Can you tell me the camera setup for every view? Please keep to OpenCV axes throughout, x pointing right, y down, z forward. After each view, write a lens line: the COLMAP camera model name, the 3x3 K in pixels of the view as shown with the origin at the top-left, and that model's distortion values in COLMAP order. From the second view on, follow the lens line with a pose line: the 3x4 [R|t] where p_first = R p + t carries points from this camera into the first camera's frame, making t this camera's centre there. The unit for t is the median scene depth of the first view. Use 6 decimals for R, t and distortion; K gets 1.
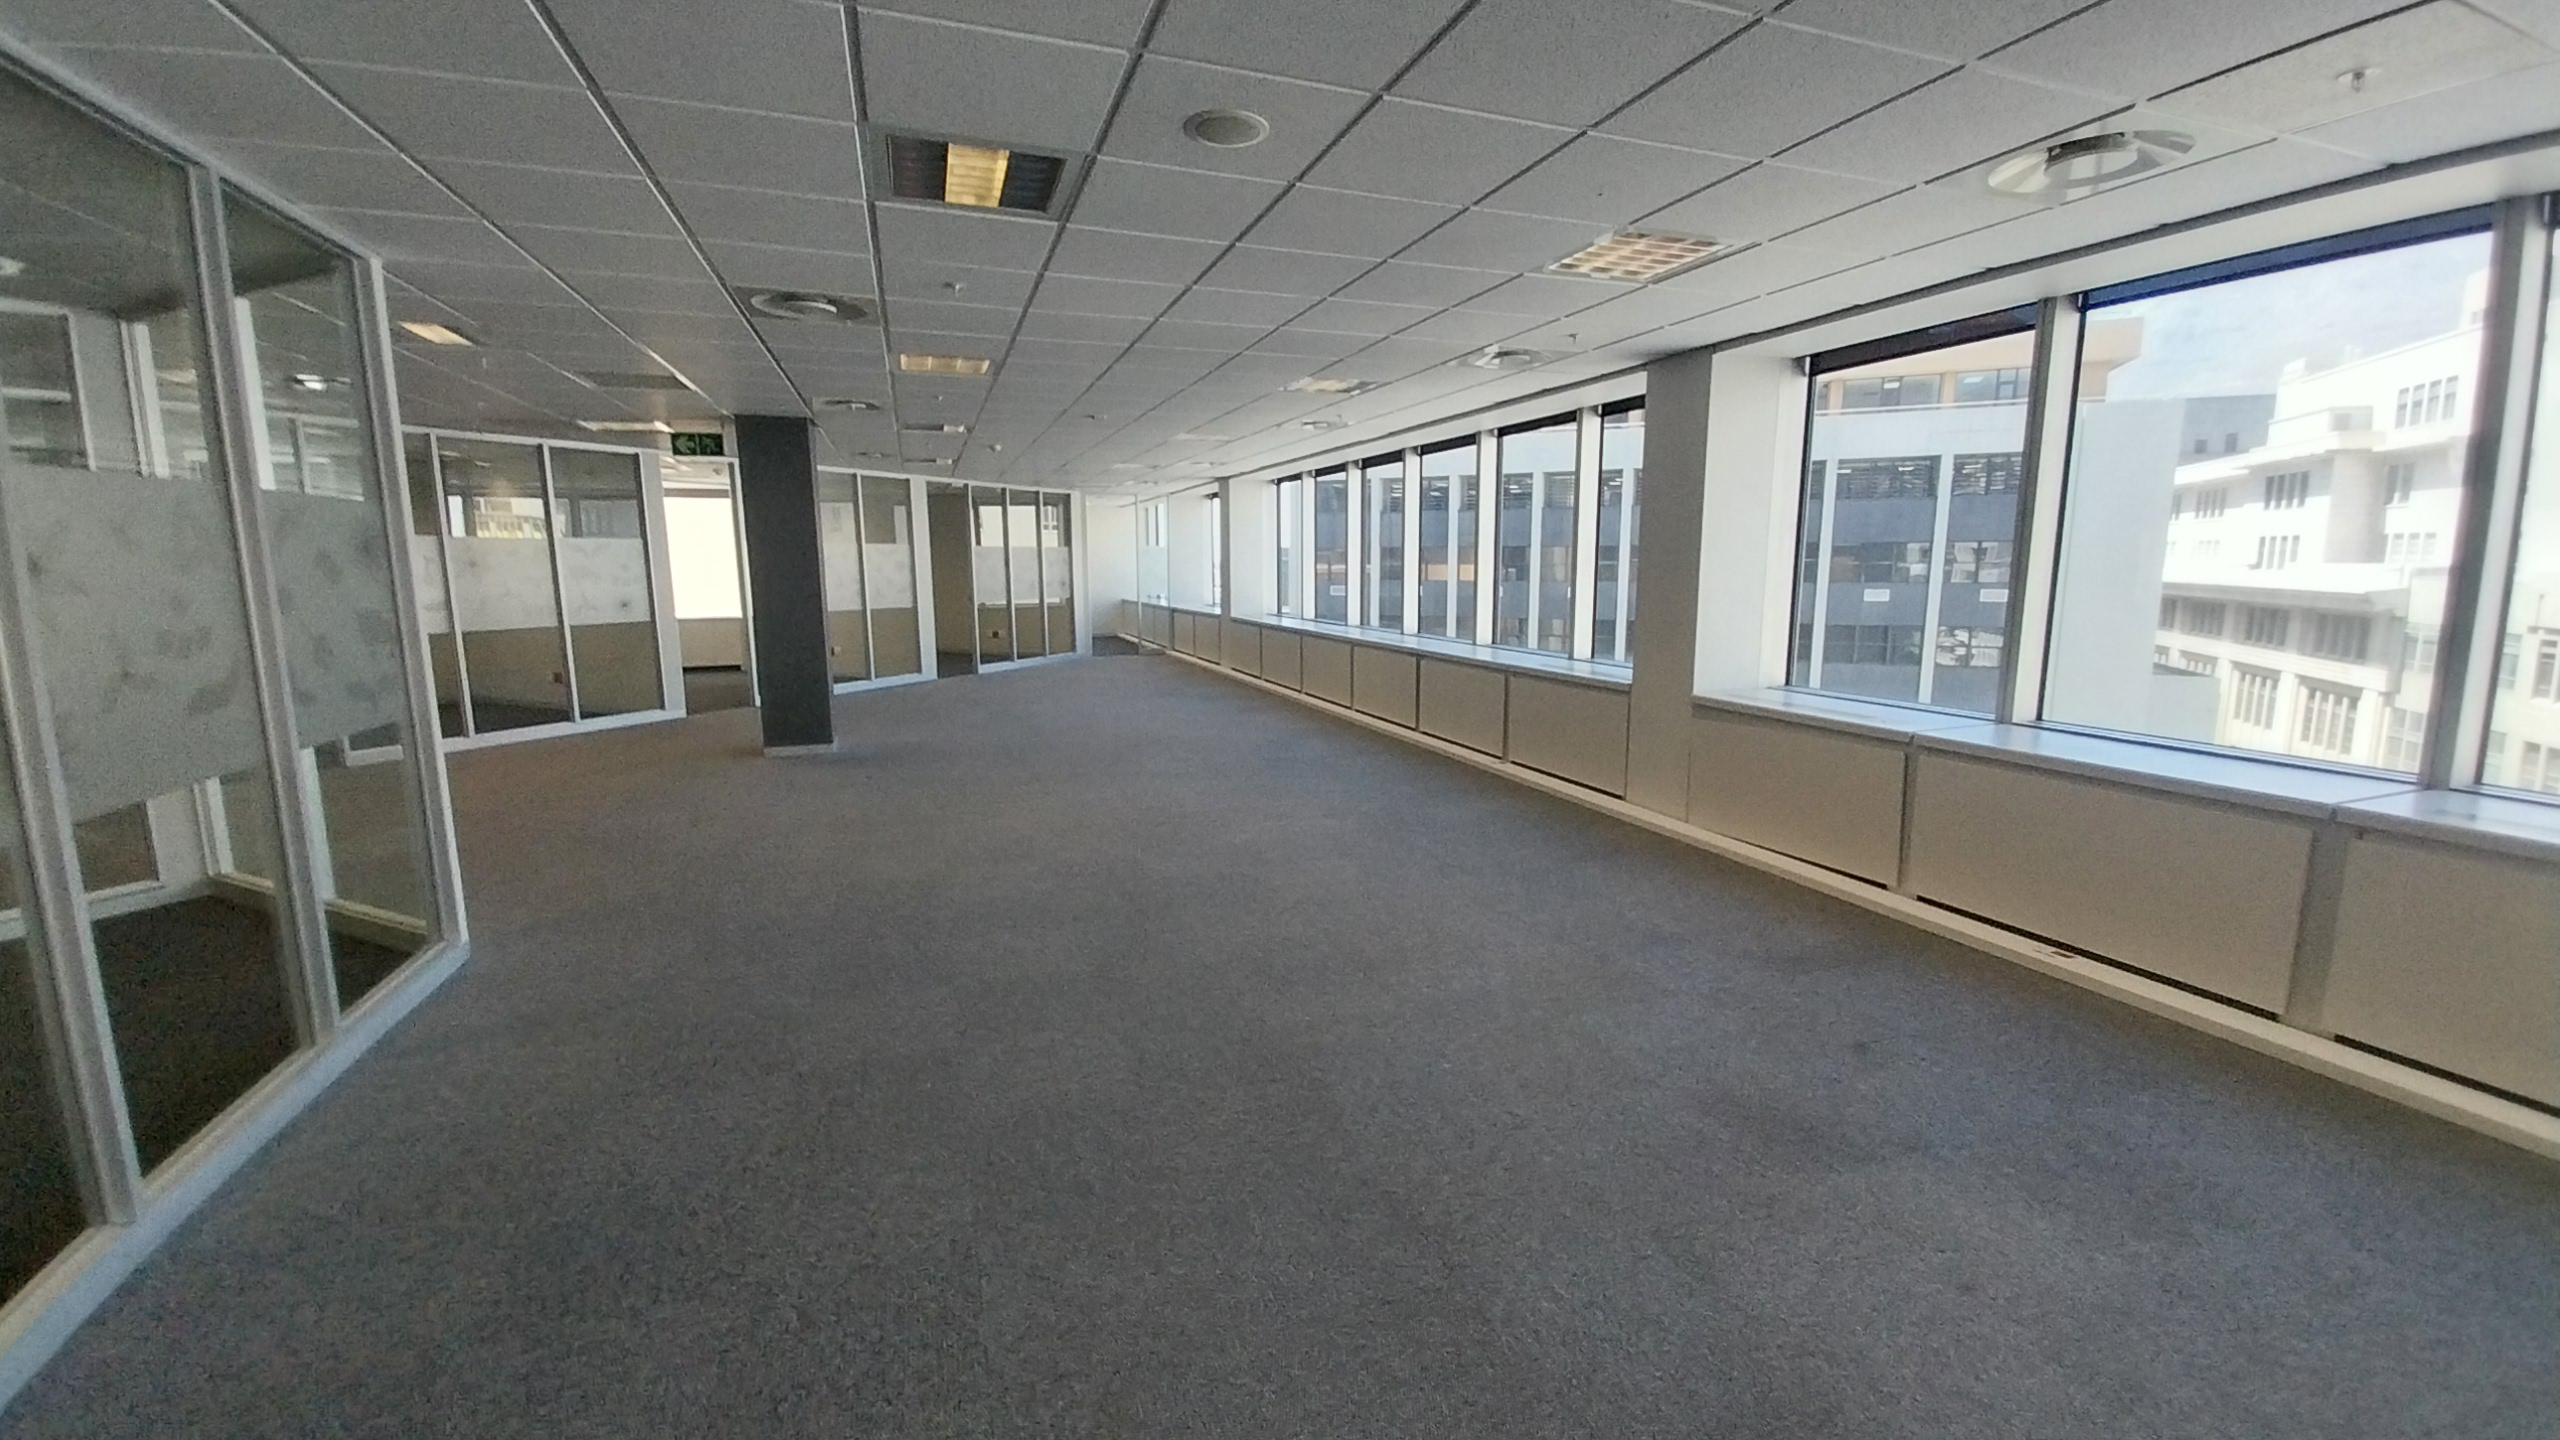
lens RADIAL K [[1023.7, 0, 1258.1], [0, 1023.7, 710.4], [0, 0, 1]] dist [0.001721, -0.004272]
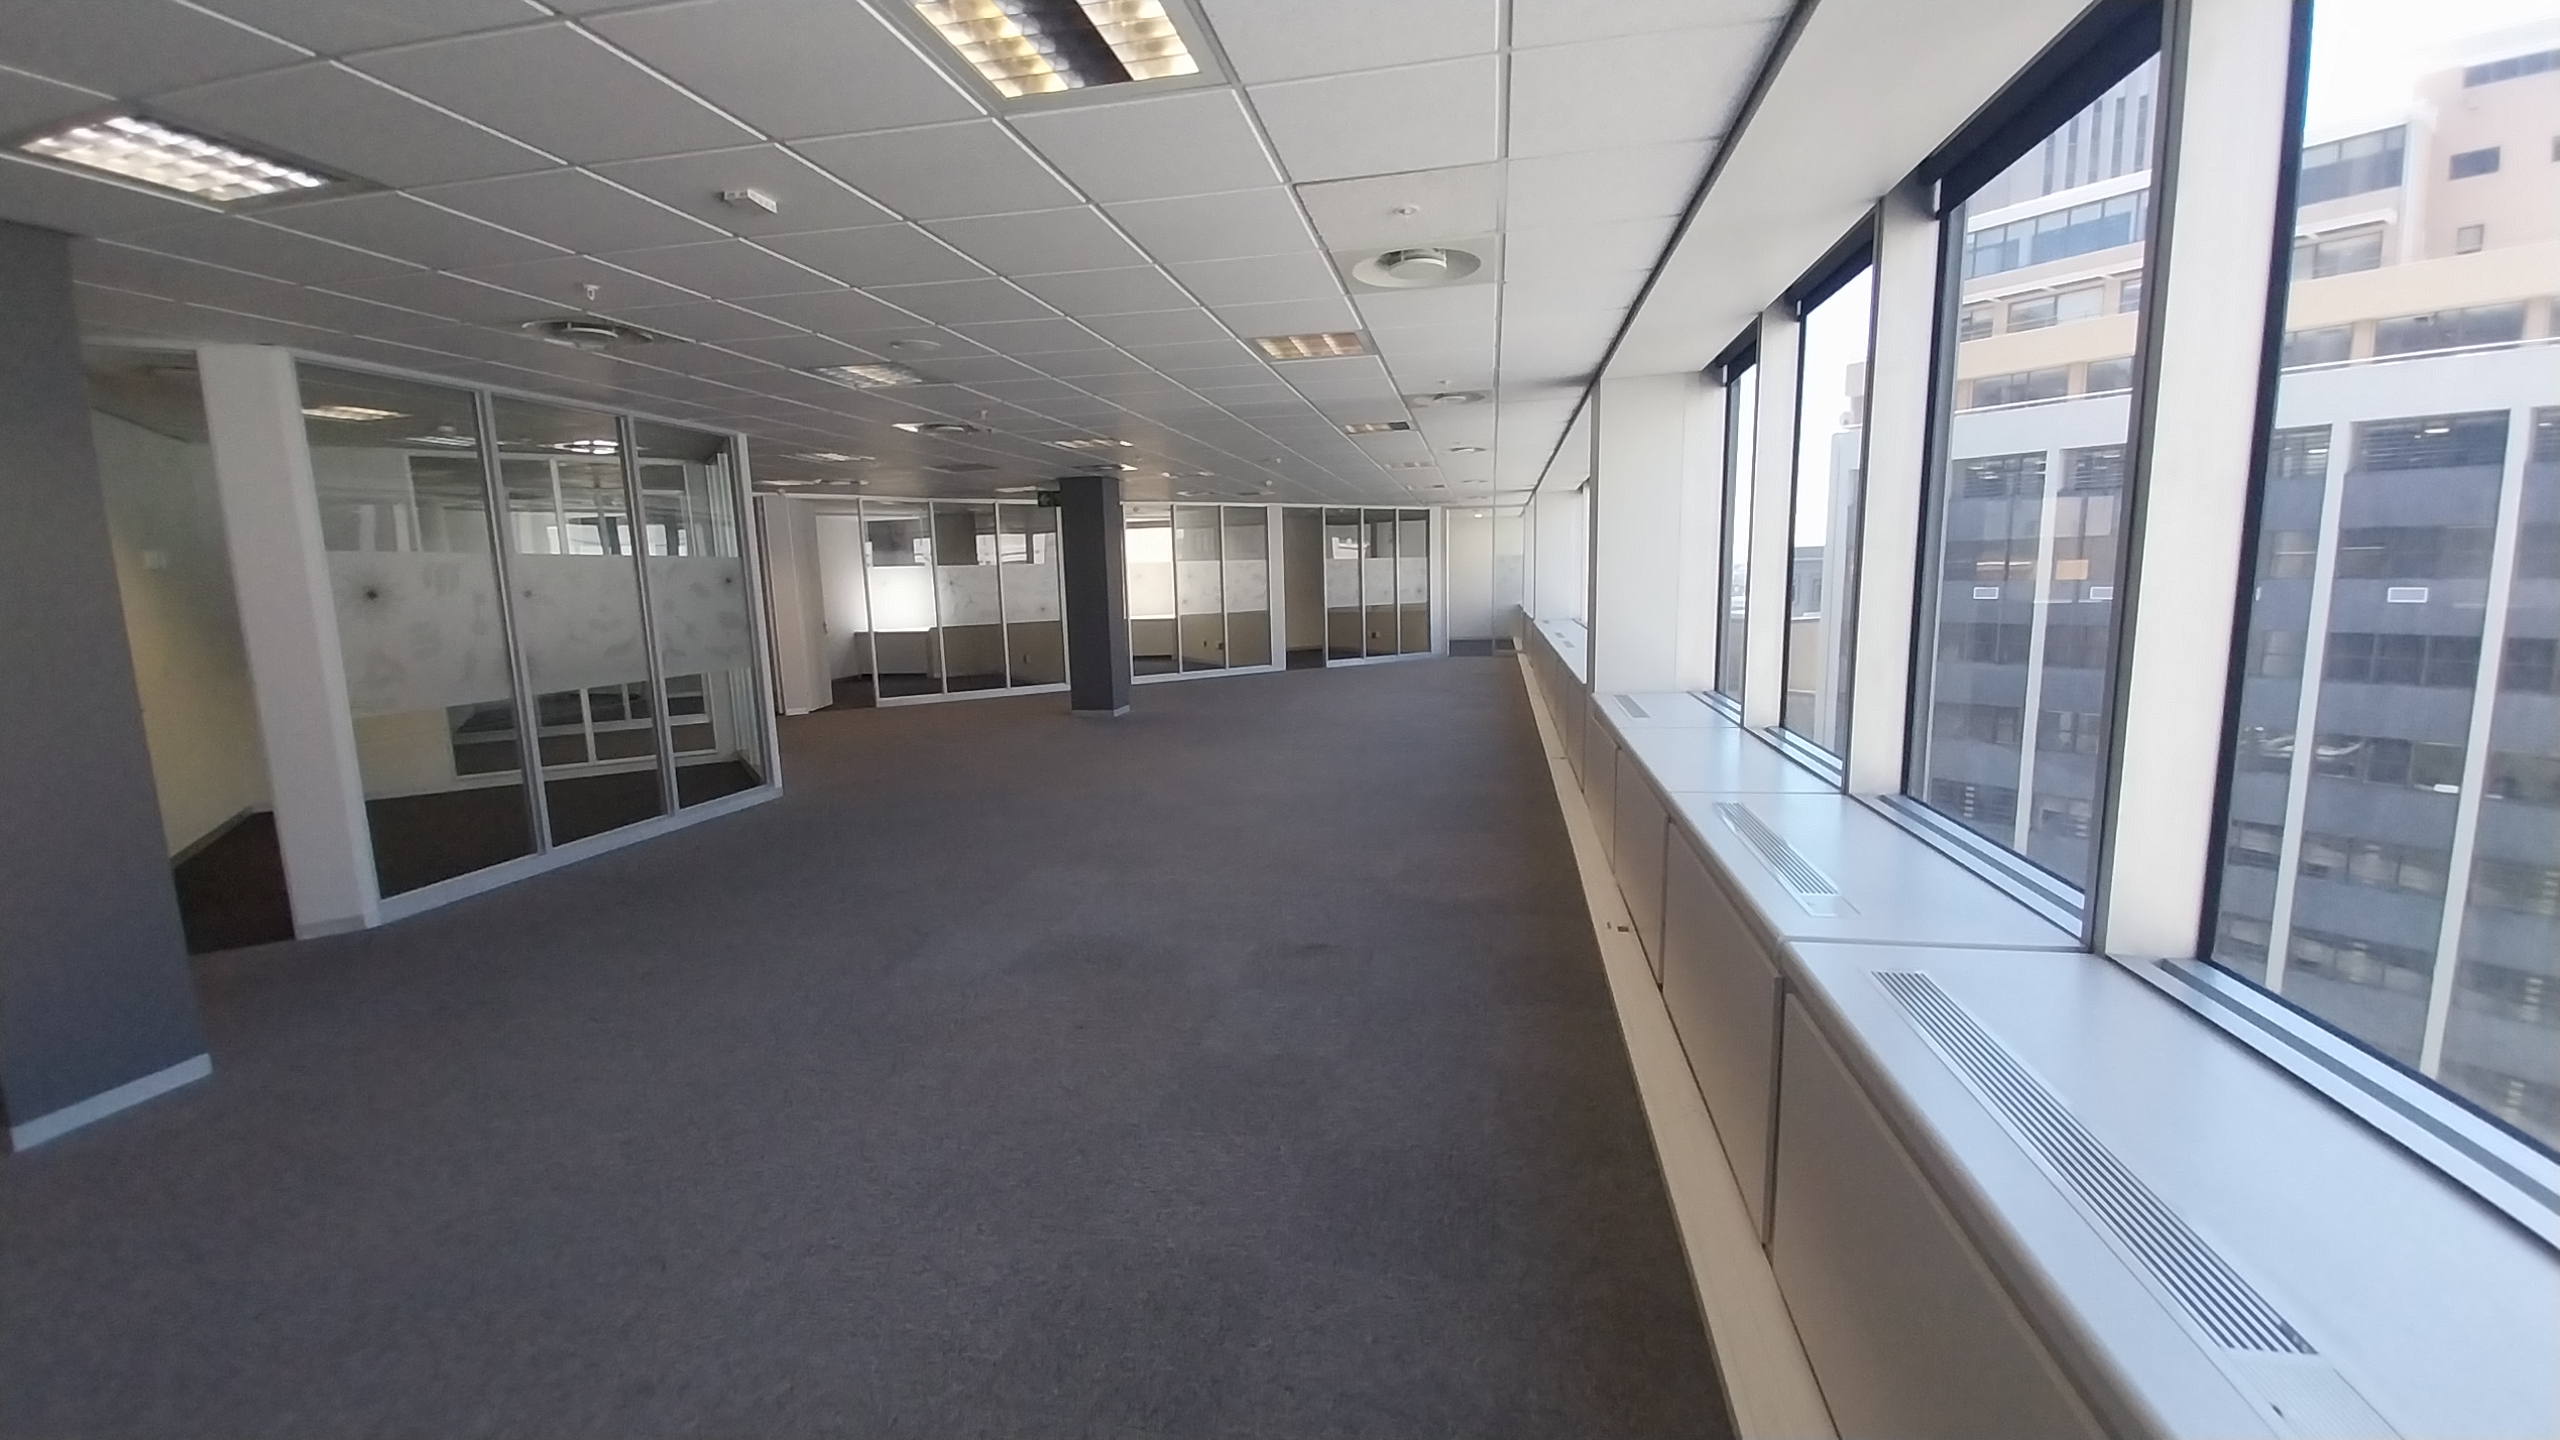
lens RADIAL K [[1023.7, 0, 1288.6], [0, 1023.7, 715.3], [0, 0, 1]] dist [0.001721, -0.004272]
pose [[0.861523, 0.050926, -0.505159, 0.289984], [-0.050842, 0.998609, 0.013964, 0.005180], [0.505167, 0.013653, 0.862913, -0.042800]]
